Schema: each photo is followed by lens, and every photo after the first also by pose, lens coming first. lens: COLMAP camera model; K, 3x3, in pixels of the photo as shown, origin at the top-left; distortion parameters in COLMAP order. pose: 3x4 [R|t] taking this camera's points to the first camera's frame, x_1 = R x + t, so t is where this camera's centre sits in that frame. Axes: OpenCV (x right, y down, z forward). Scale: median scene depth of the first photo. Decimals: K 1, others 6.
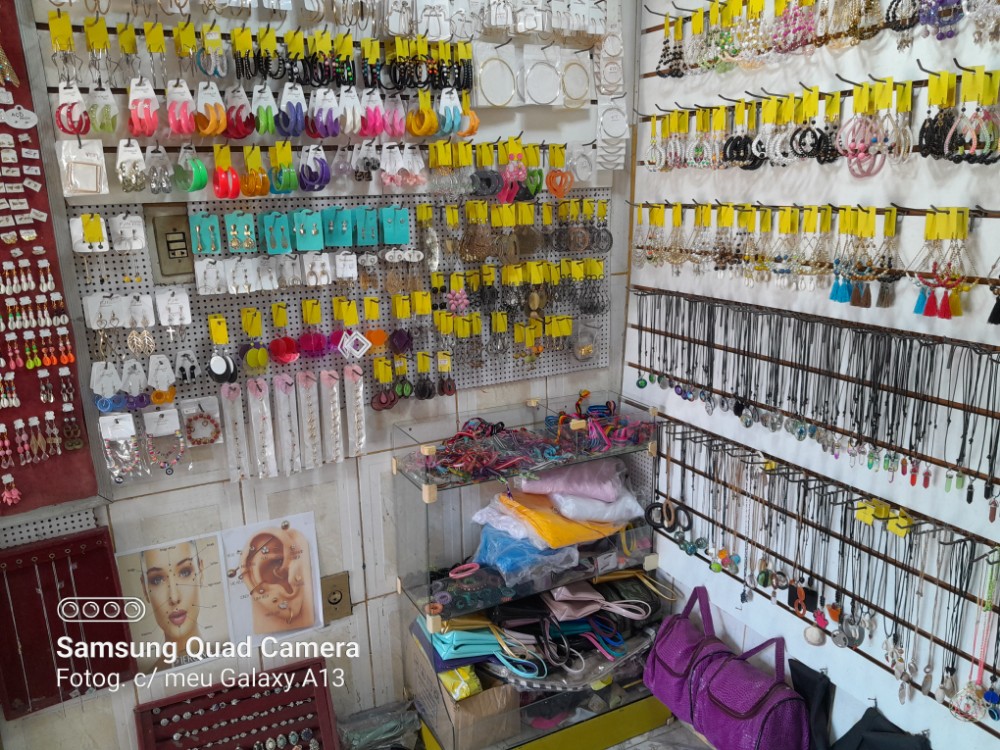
lens RADIAL K [[772.5, 0, 500.0], [0, 772.5, 375.0], [0, 0, 1]] dist [0.004540, -0.008296]
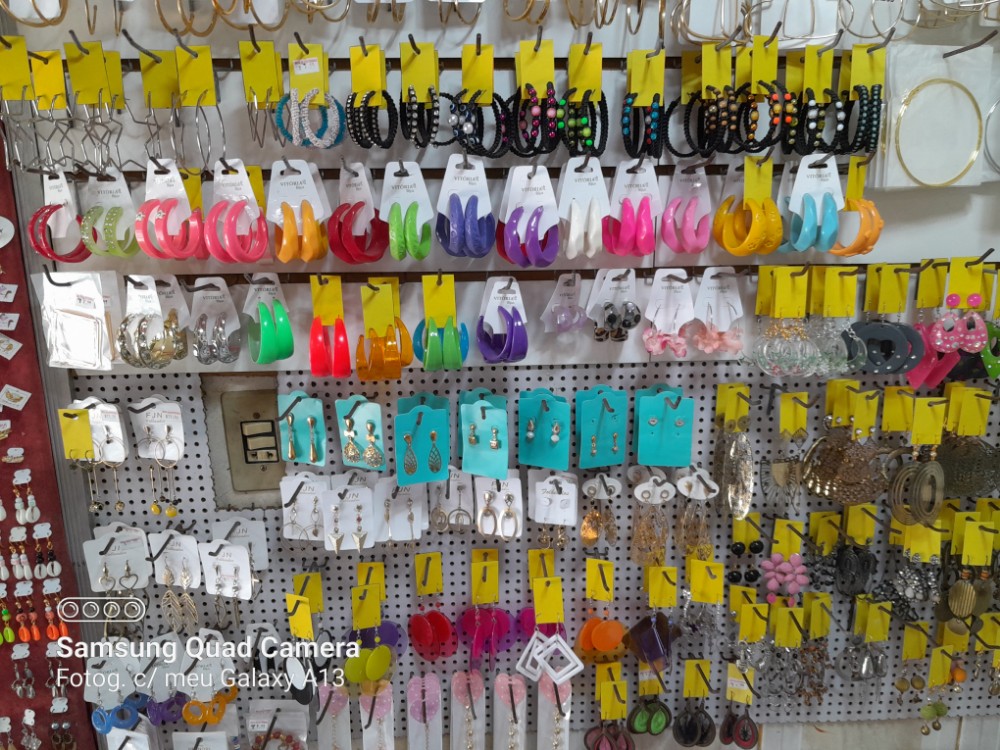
lens RADIAL K [[772.5, 0, 500.0], [0, 772.5, 375.0], [0, 0, 1]] dist [0.004540, -0.008296]
pose [[0.905772, 0.114243, -0.408075, -0.036728], [-0.116798, 0.992979, 0.018743, -0.235590], [0.407351, 0.030686, 0.912756, 0.534487]]
